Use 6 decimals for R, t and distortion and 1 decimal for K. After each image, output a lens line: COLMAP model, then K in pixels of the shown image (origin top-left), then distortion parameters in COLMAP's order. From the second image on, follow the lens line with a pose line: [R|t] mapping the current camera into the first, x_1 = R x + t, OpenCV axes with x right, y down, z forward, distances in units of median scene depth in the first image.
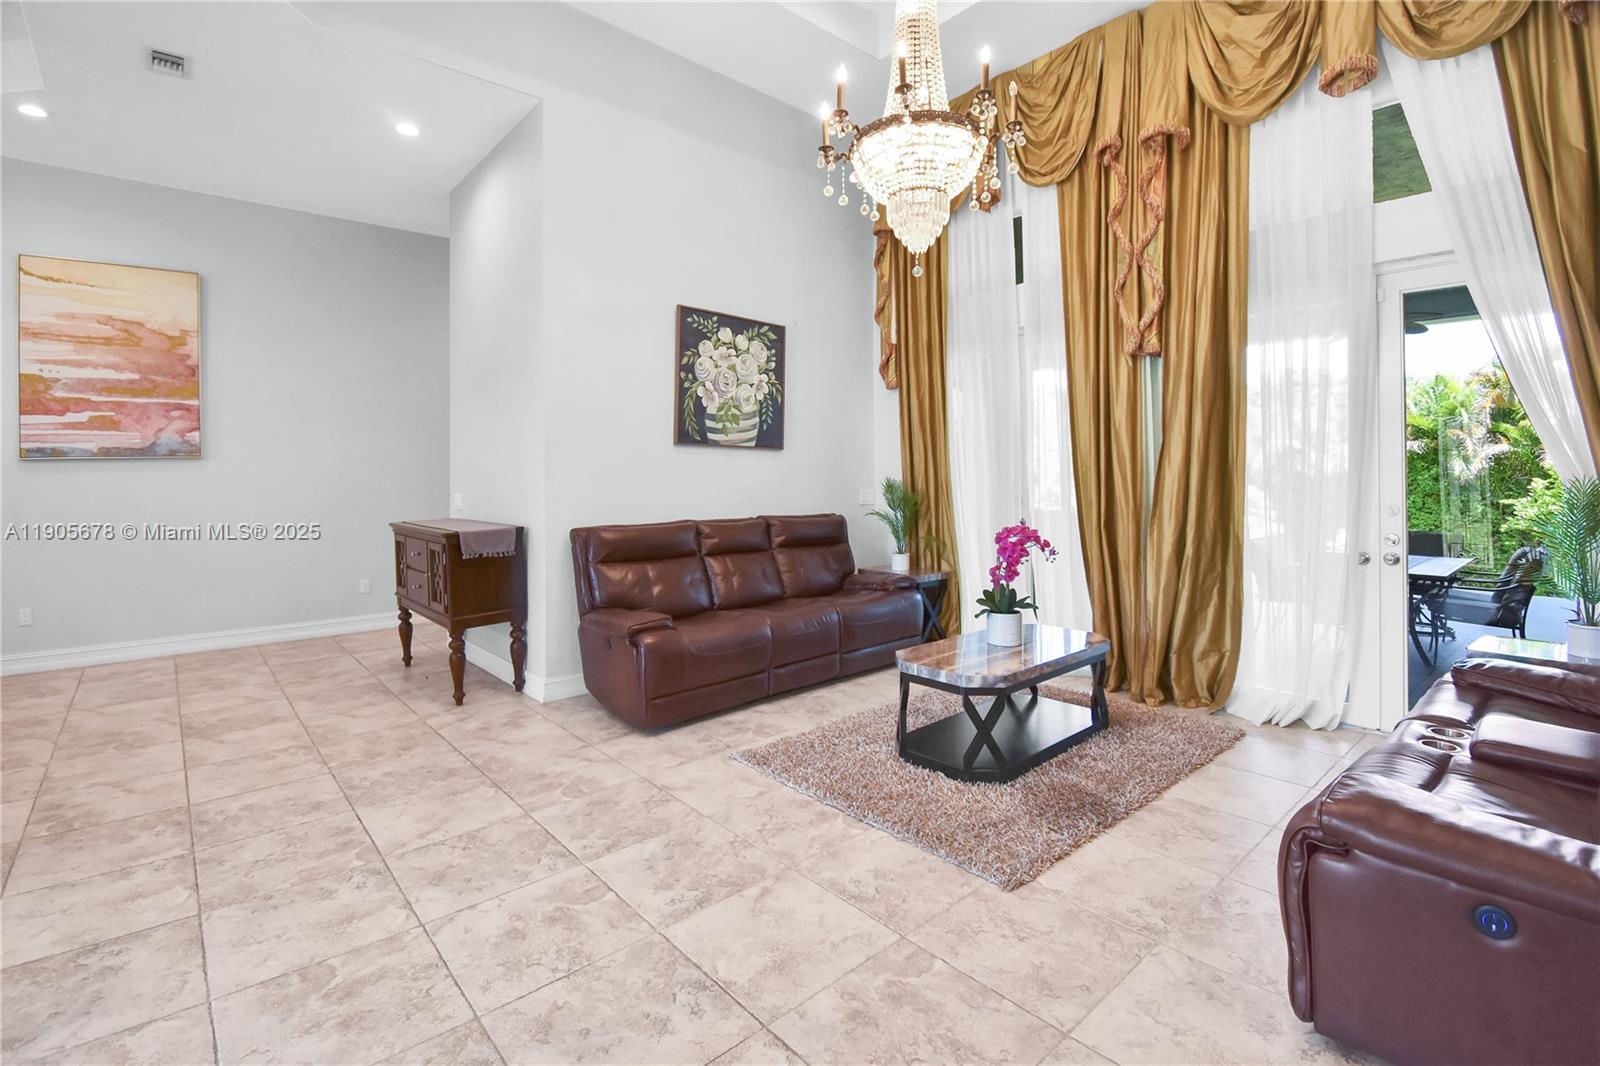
lens RADIAL K [[733.4, 0, 816.6], [0, 733.4, 475.2], [0, 0, 1]] dist [0.014060, -0.021741]
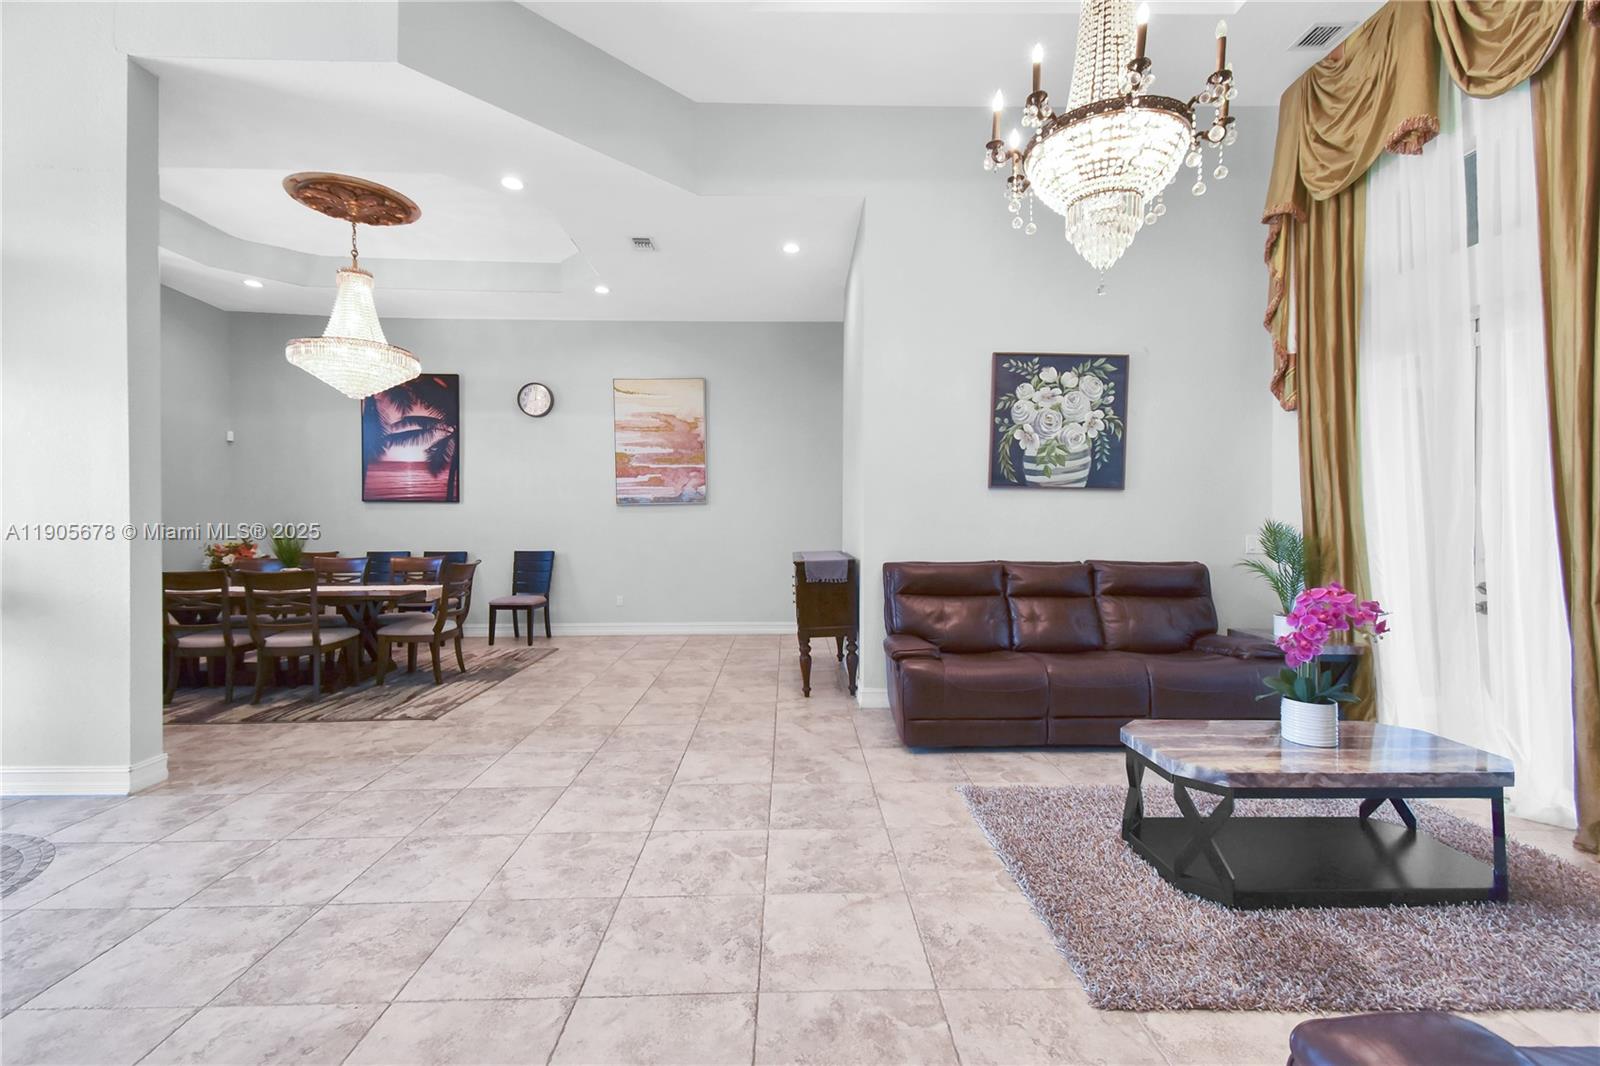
lens RADIAL K [[698.4, 0, 801.4], [0, 698.4, 523.5], [0, 0, 1]] dist [0.050421, -0.021760]
pose [[0.752085, 0.012442, -0.658948, 0.262262], [-0.004467, 0.999895, 0.013781, -0.003459], [0.659051, -0.007421, 0.752062, 0.073769]]
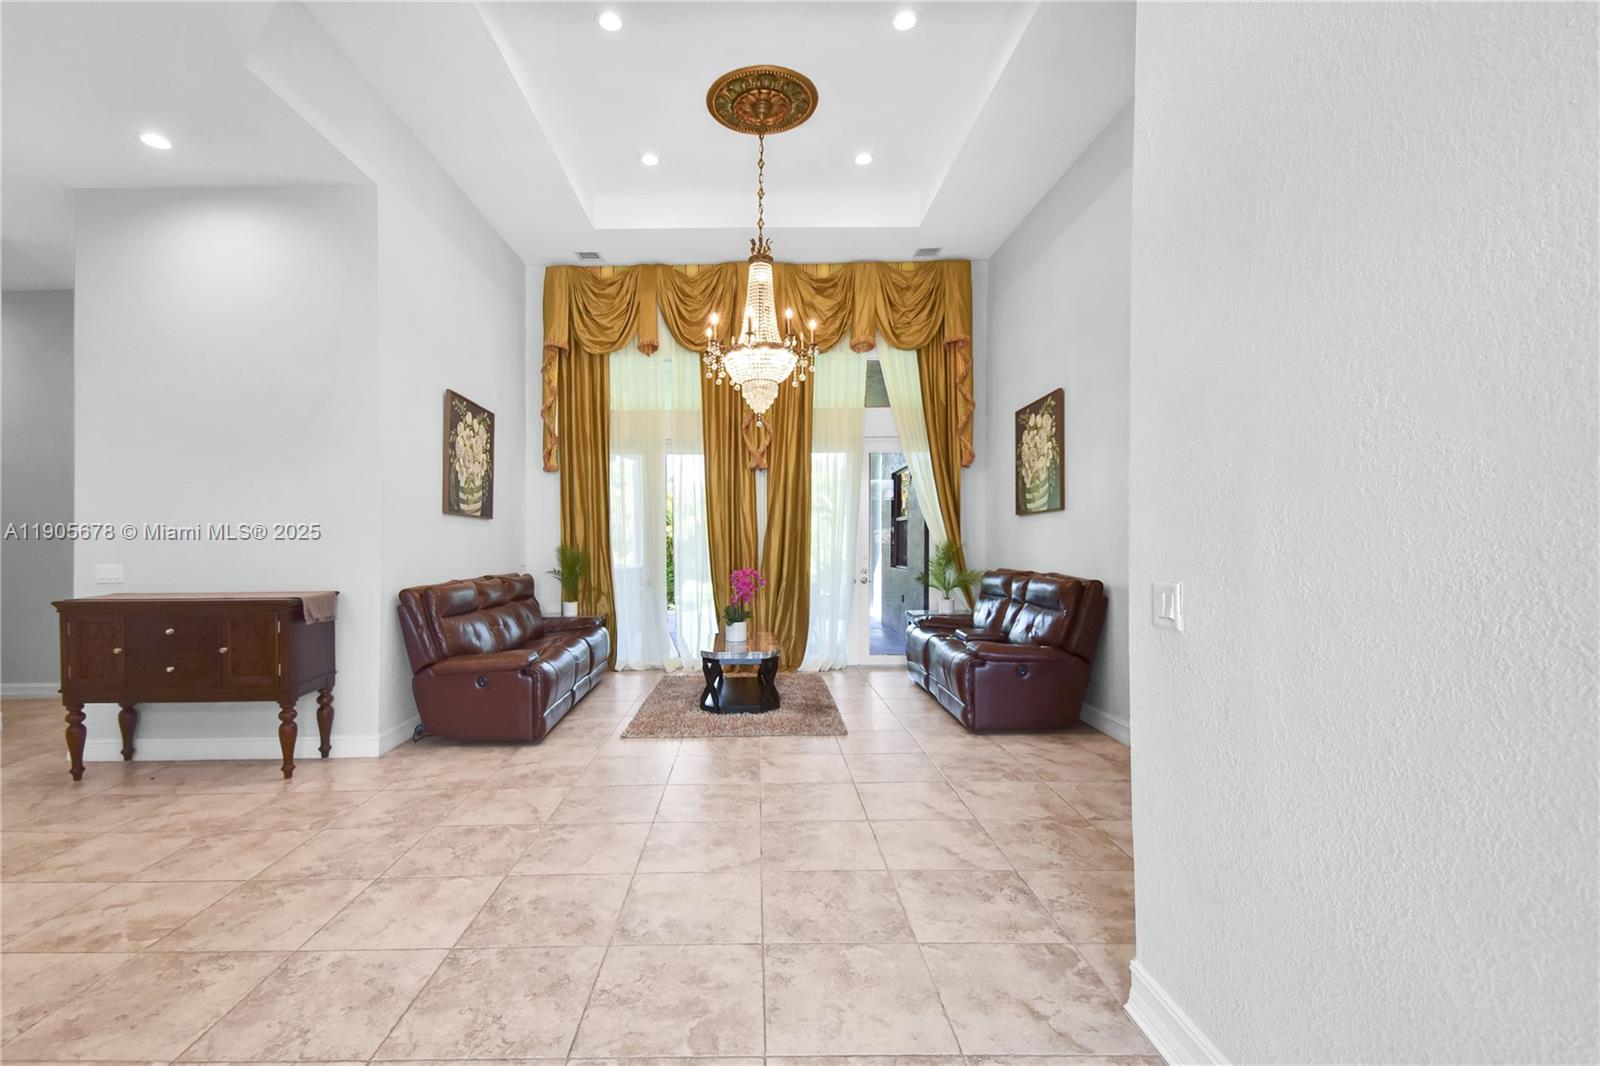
lens RADIAL K [[716.1, 0, 767.6], [0, 716.1, 542.1], [0, 0, 1]] dist [0.014266, -0.000340]
pose [[0.662162, -0.004952, 0.749345, -0.684596], [0.008538, 0.999963, -0.000936, 0.007292], [-0.749312, 0.007017, 0.662180, -0.092196]]
